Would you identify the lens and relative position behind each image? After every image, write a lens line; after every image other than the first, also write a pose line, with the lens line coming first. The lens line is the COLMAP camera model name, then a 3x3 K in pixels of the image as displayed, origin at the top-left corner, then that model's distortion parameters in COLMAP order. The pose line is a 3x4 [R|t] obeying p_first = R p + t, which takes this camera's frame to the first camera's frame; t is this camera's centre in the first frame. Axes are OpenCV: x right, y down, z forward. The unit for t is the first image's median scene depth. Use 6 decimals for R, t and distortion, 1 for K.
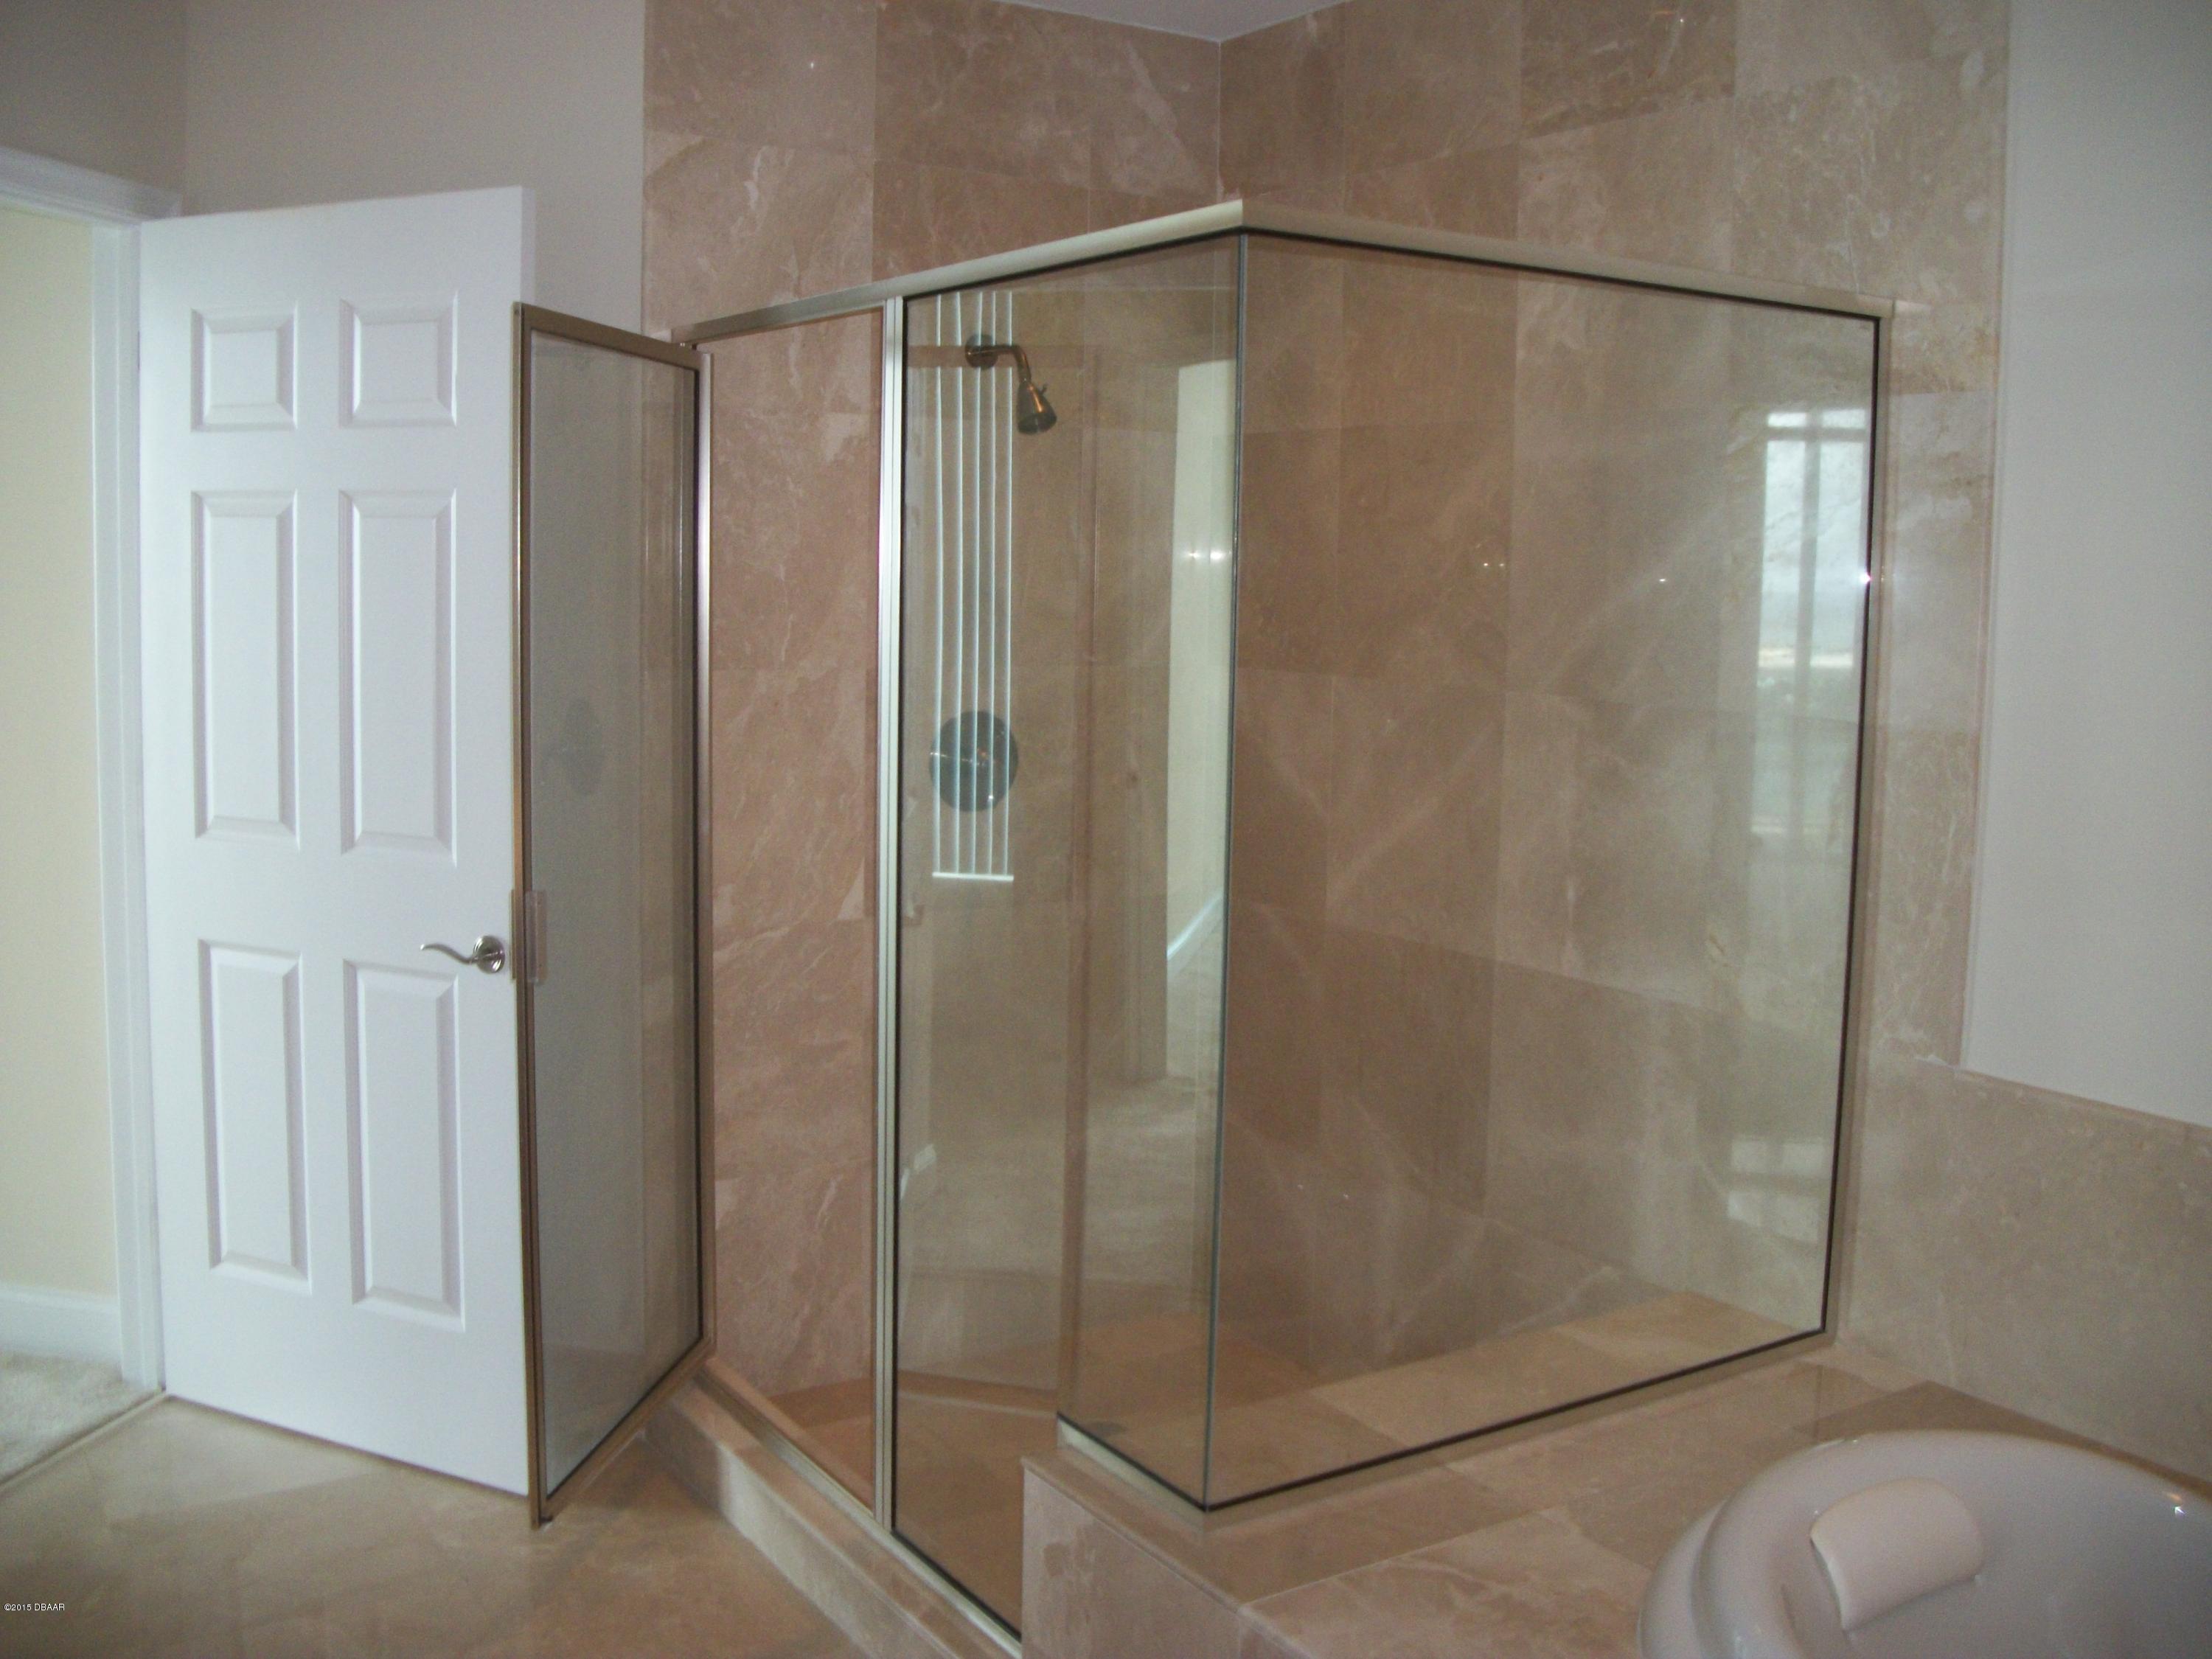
lens RADIAL K [[2128.3, 0, 1106.4], [0, 2128.3, 748.6], [0, 0, 1]] dist [-0.102565, 0.025155]
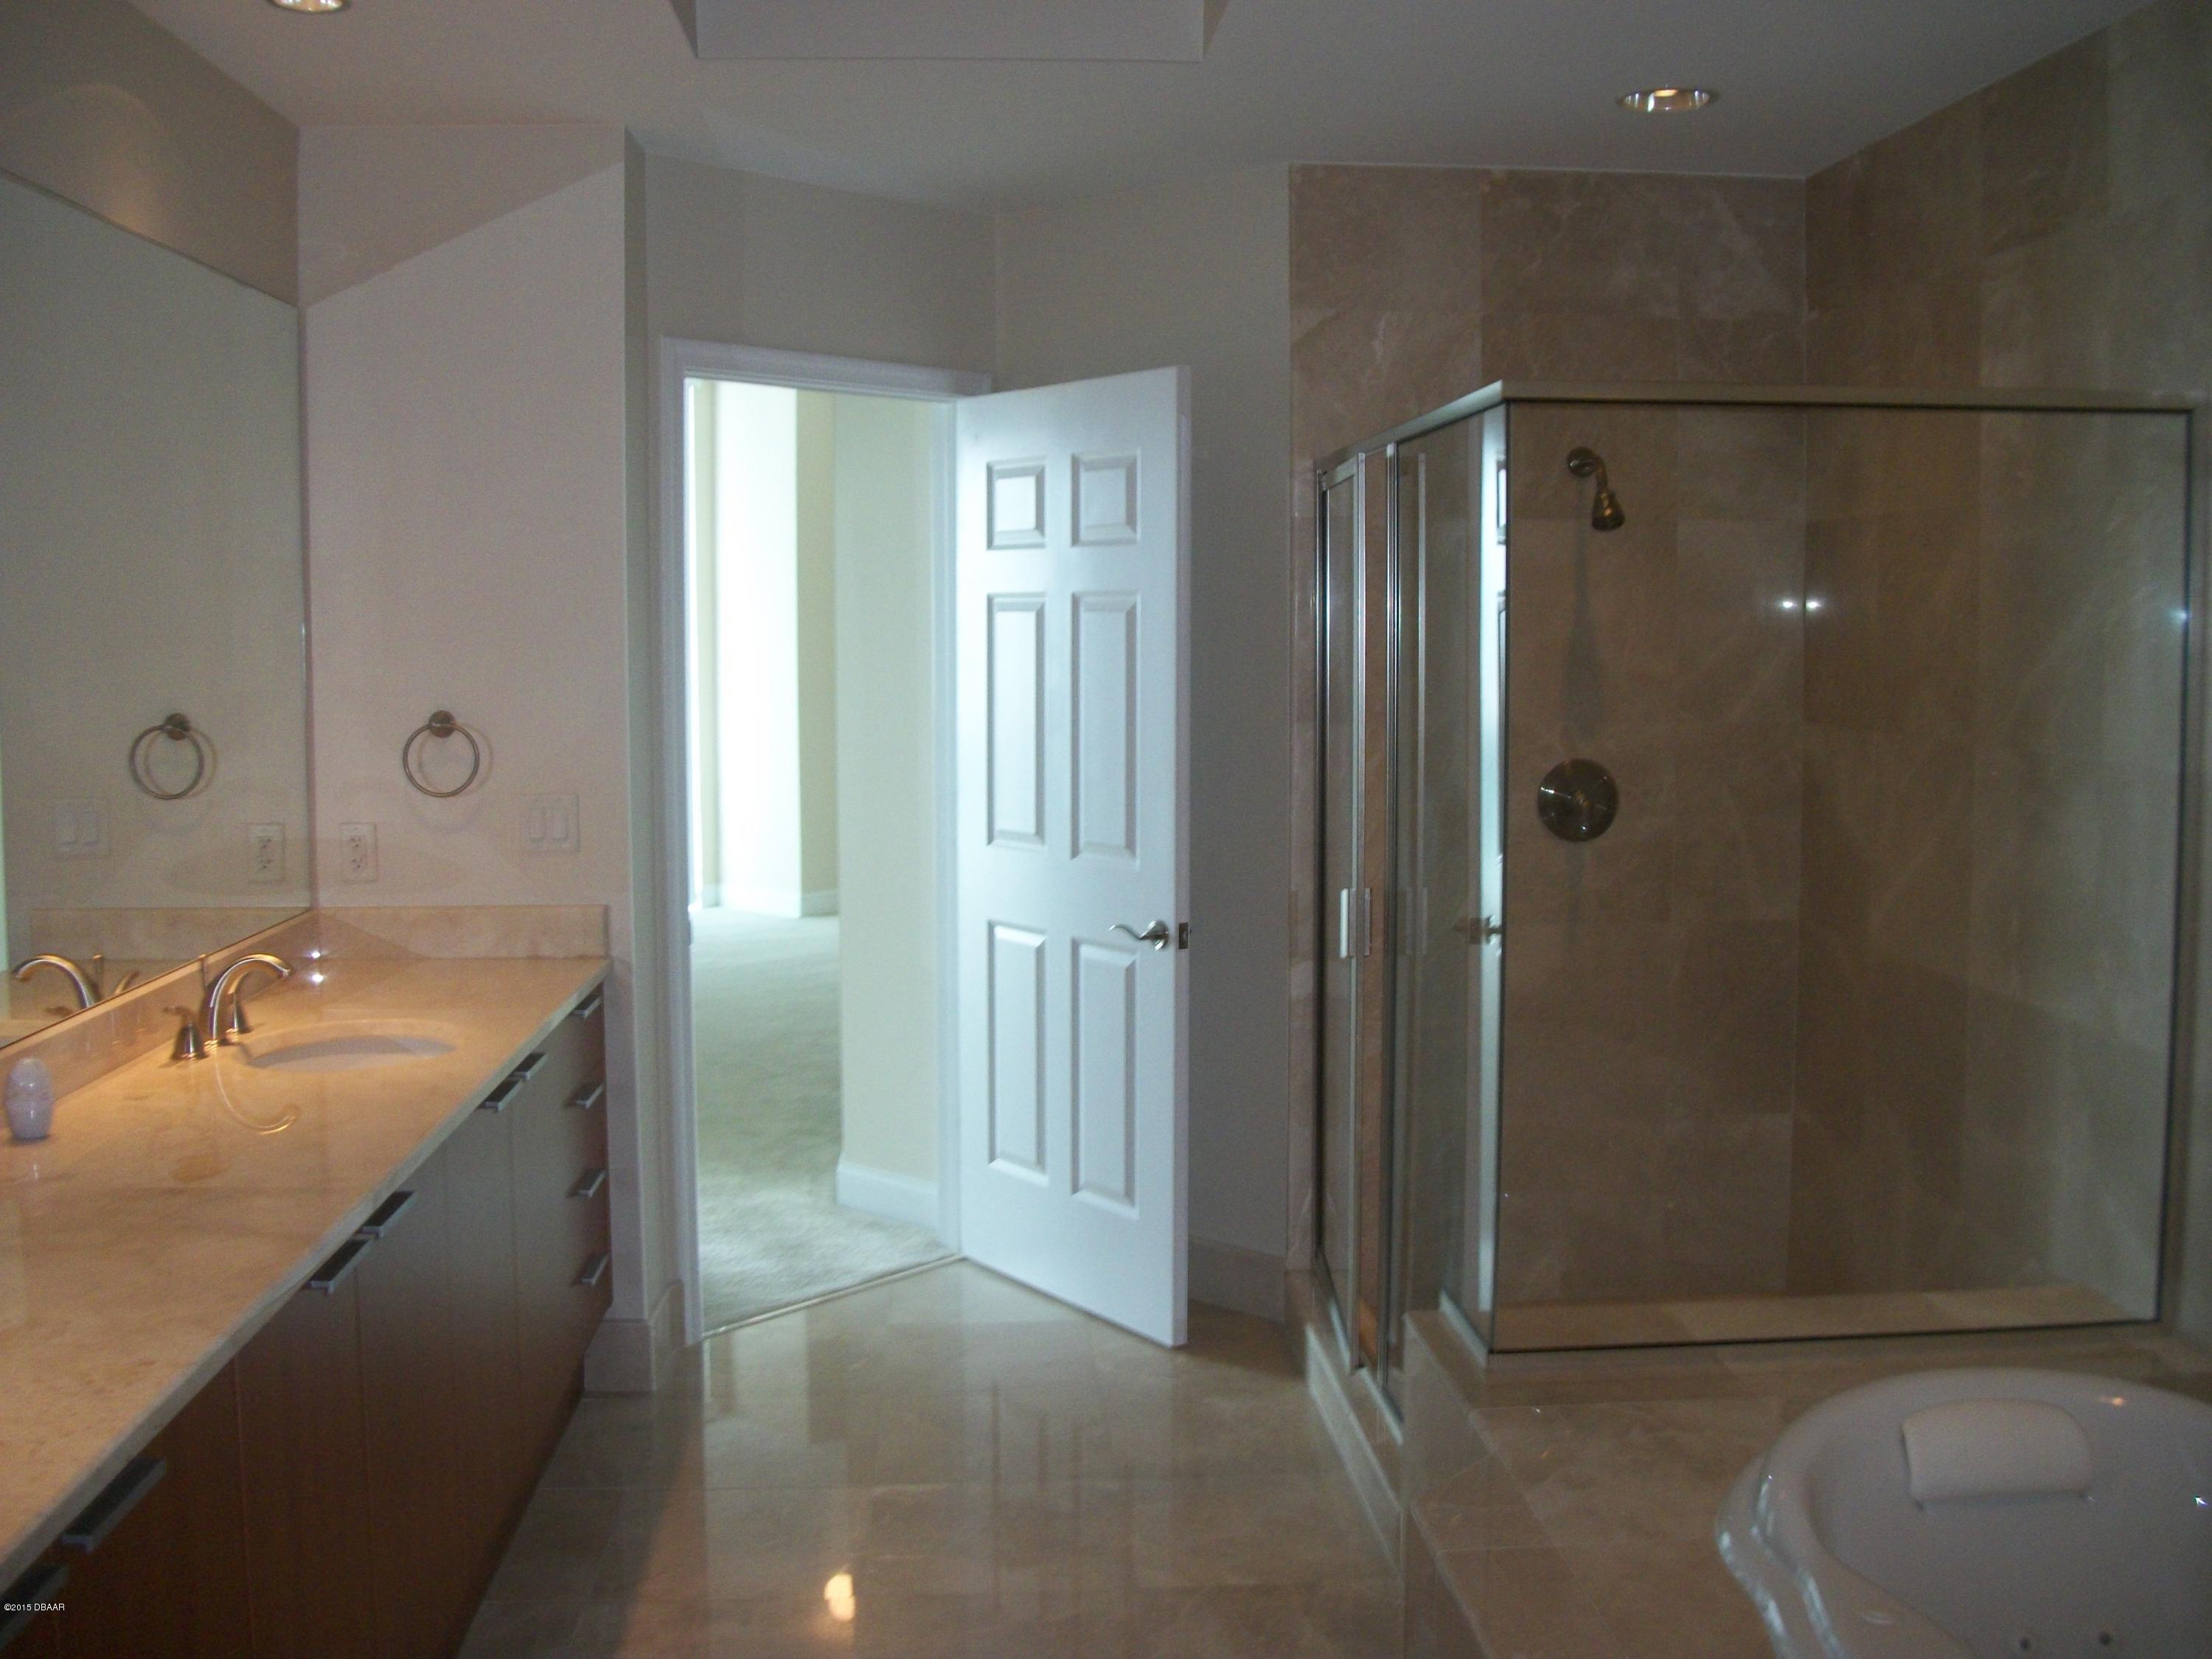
lens RADIAL K [[2128.3, 0, 1106.4], [0, 2128.3, 748.6], [0, 0, 1]] dist [-0.102565, 0.025155]
pose [[0.876312, 0.008104, -0.481675, 0.313392], [-0.023739, 0.999370, -0.026373, 0.014817], [0.481158, 0.034545, 0.875953, -0.194503]]
